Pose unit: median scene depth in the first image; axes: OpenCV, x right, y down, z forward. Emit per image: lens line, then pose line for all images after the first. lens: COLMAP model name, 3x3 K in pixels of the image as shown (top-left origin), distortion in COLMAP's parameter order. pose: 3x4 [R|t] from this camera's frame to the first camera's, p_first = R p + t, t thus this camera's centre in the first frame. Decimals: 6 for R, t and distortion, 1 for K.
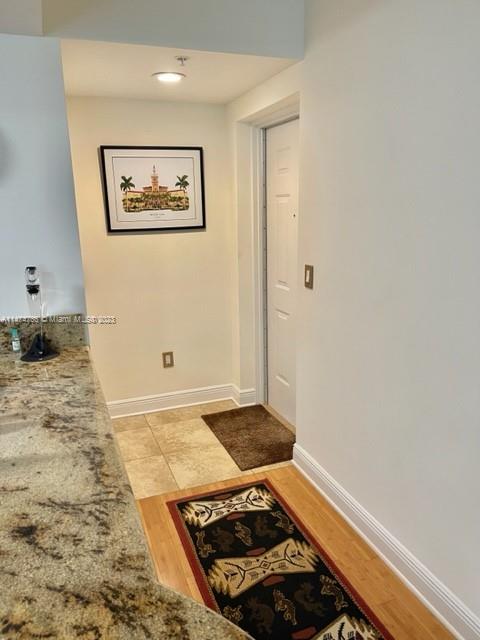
lens RADIAL K [[479.2, 0, 241.0], [0, 479.2, 320.3], [0, 0, 1]] dist [0.041765, -0.024191]
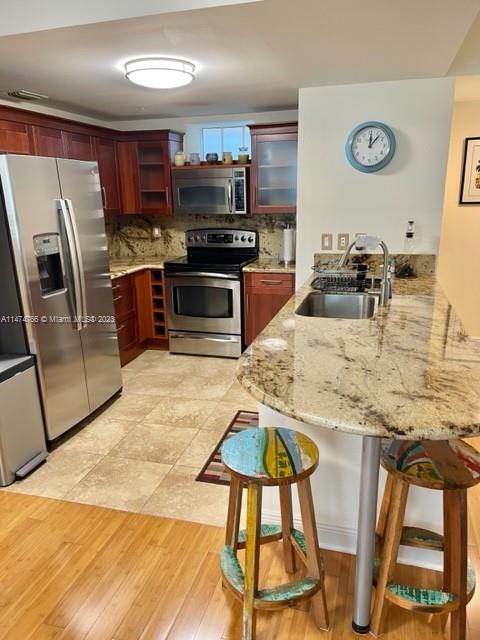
lens RADIAL K [[479.2, 0, 240.6], [0, 479.2, 322.6], [0, 0, 1]] dist [0.041765, -0.024191]
pose [[0.792617, 0.161582, -0.587920, 0.122567], [-0.136935, 0.986788, 0.086594, 0.158319], [0.594144, 0.011871, 0.804271, -0.631103]]
